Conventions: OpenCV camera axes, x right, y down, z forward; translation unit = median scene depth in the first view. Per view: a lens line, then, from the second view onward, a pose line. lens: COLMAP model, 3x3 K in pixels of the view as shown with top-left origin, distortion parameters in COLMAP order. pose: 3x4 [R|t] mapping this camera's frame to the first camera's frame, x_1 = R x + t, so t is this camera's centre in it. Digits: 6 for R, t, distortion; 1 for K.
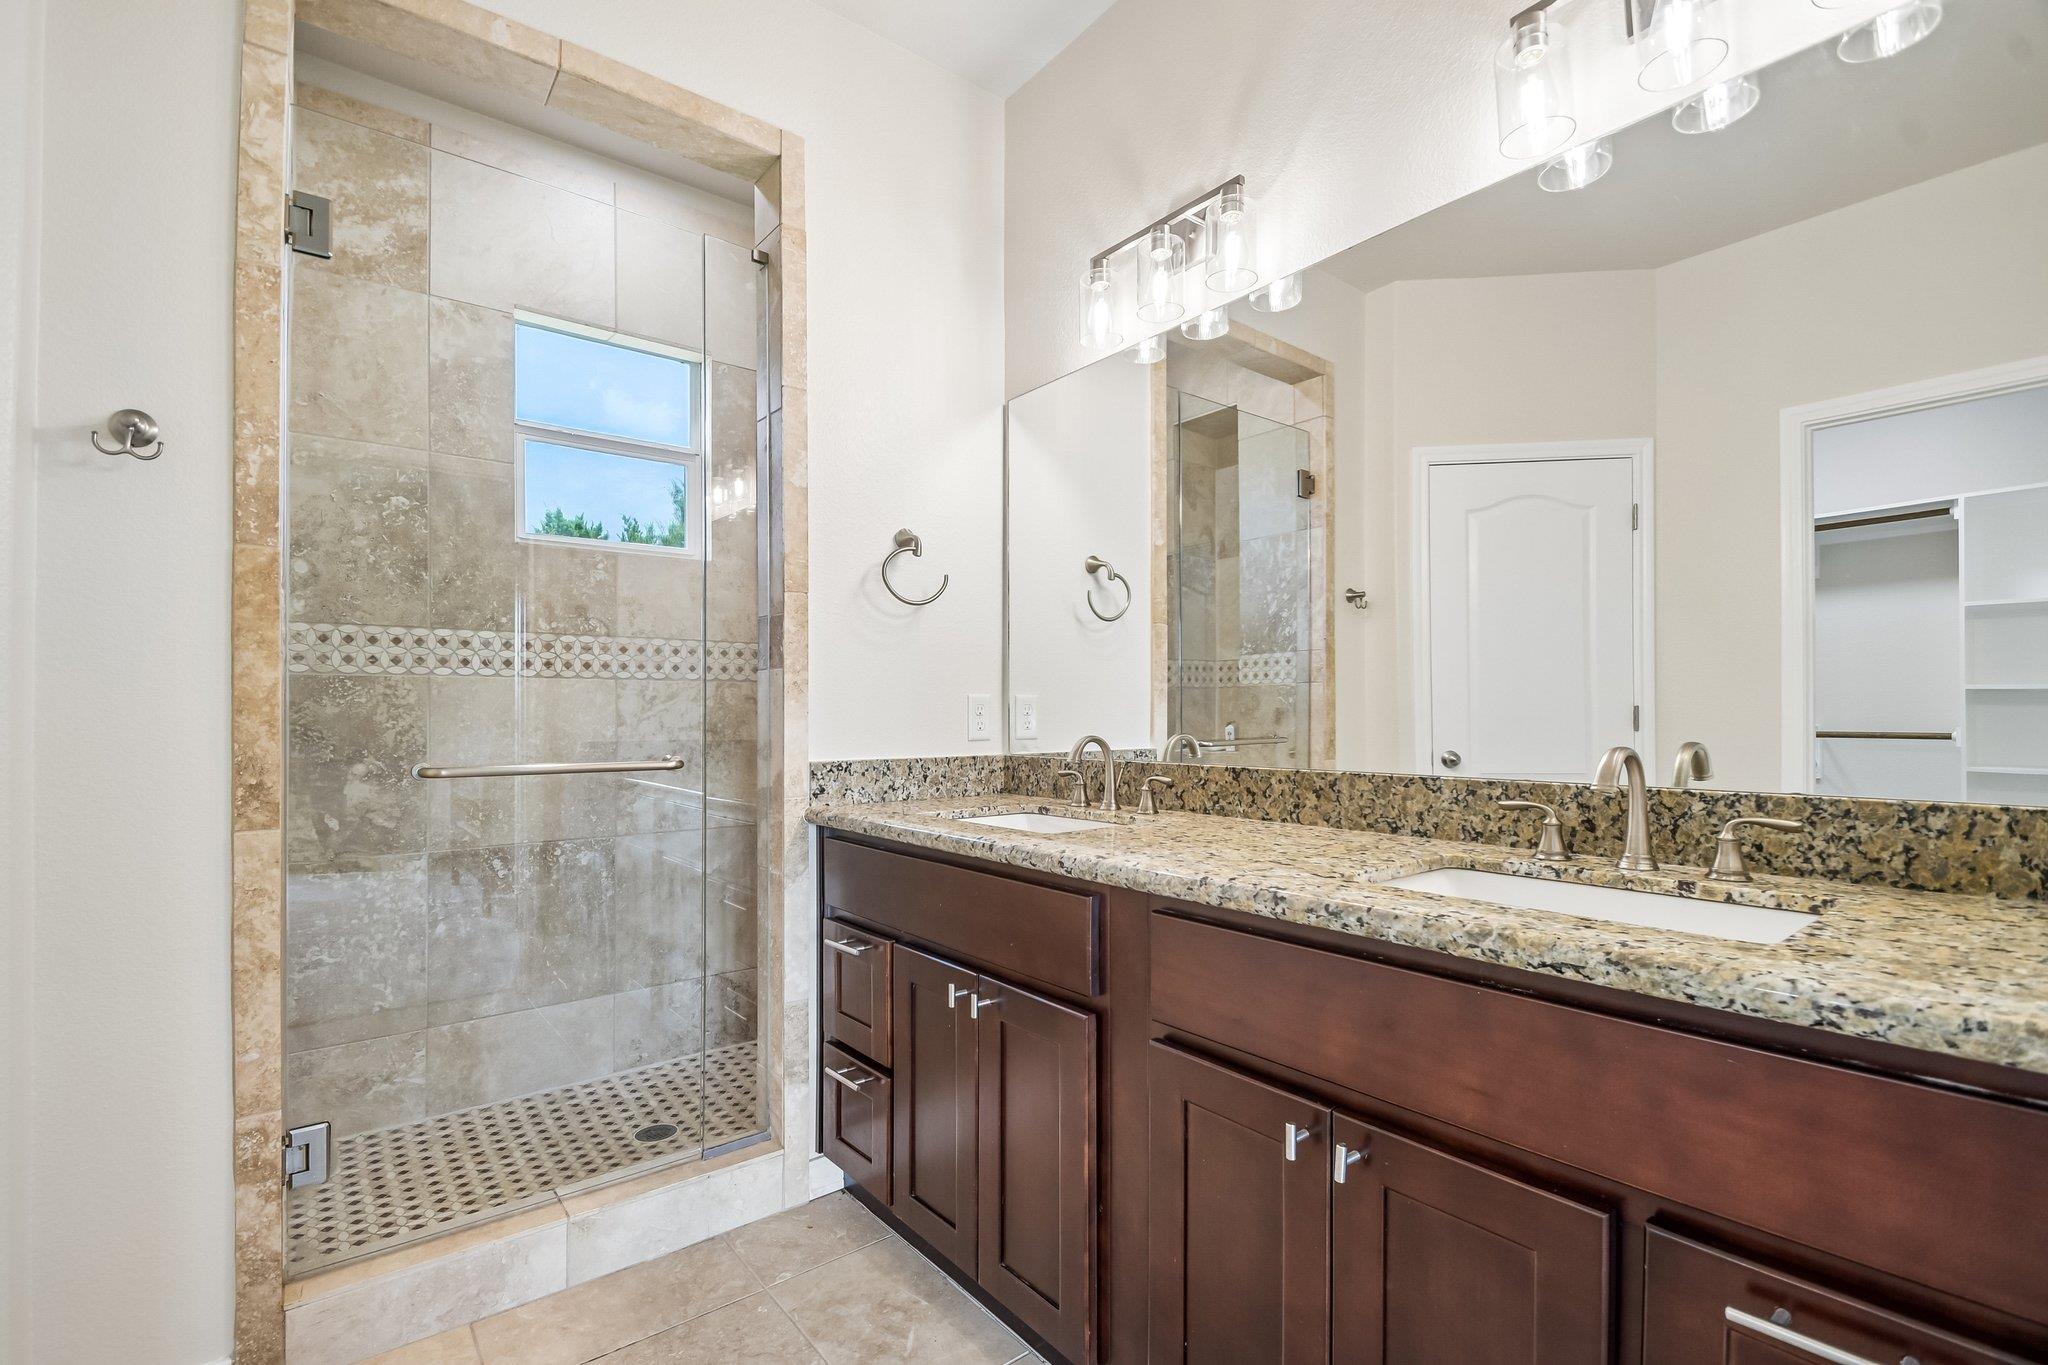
lens RADIAL K [[940.0, 0, 1044.1], [0, 940.0, 707.8], [0, 0, 1]] dist [0.004795, -0.006713]
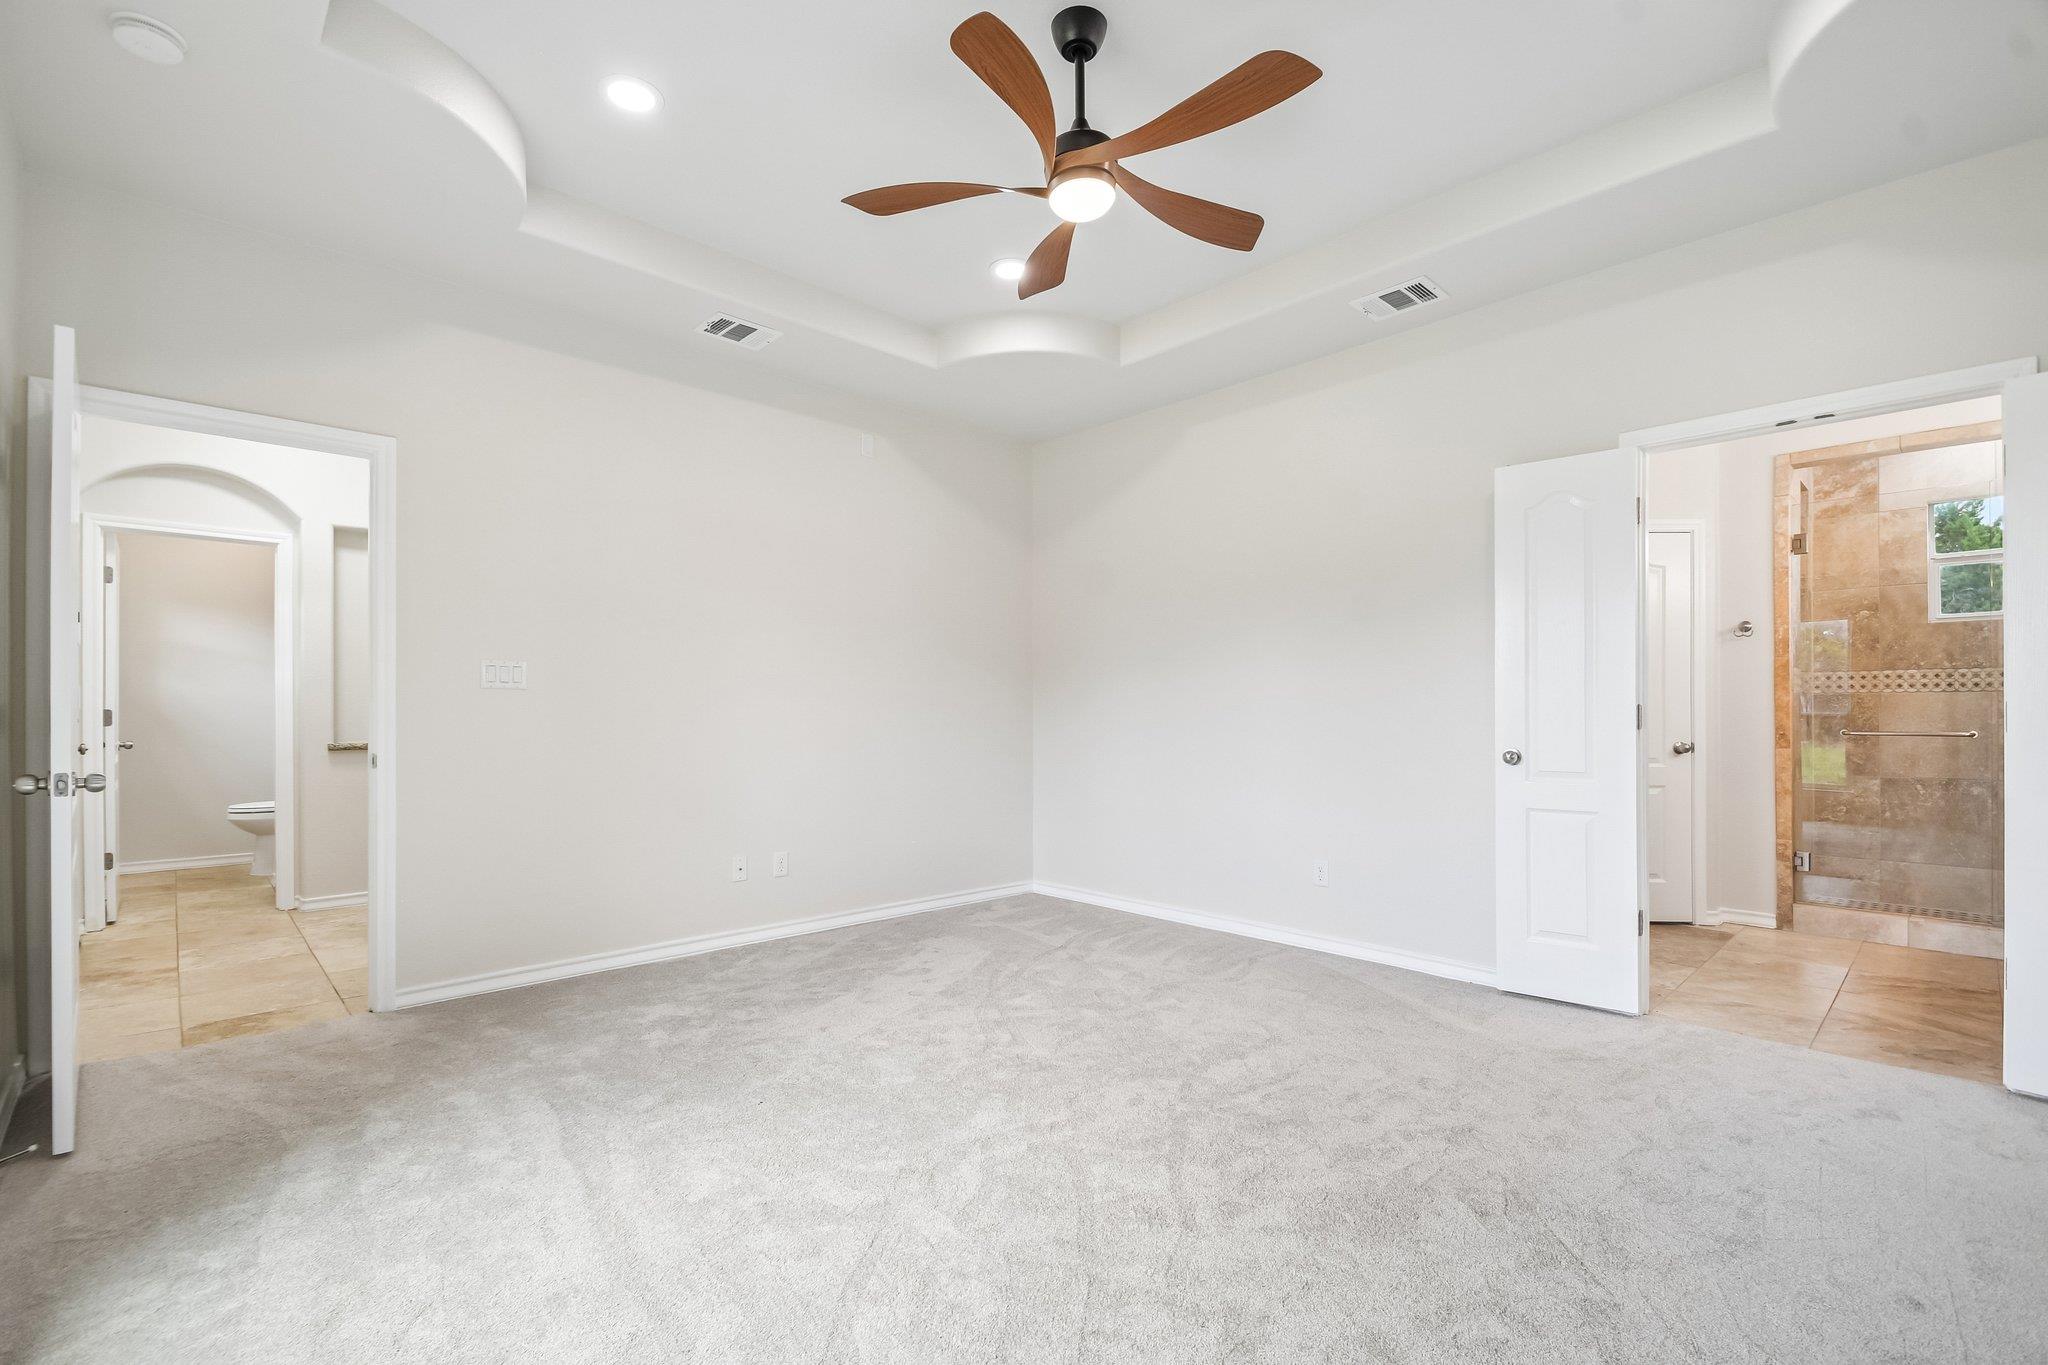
lens RADIAL K [[940.0, 0, 1034.7], [0, 940.0, 709.9], [0, 0, 1]] dist [0.004795, -0.006713]
pose [[0.116991, -0.003551, -0.993127, 1.217192], [0.006801, 0.999973, -0.002774, -0.003281], [0.993110, -0.006429, 0.117012, -1.130360]]
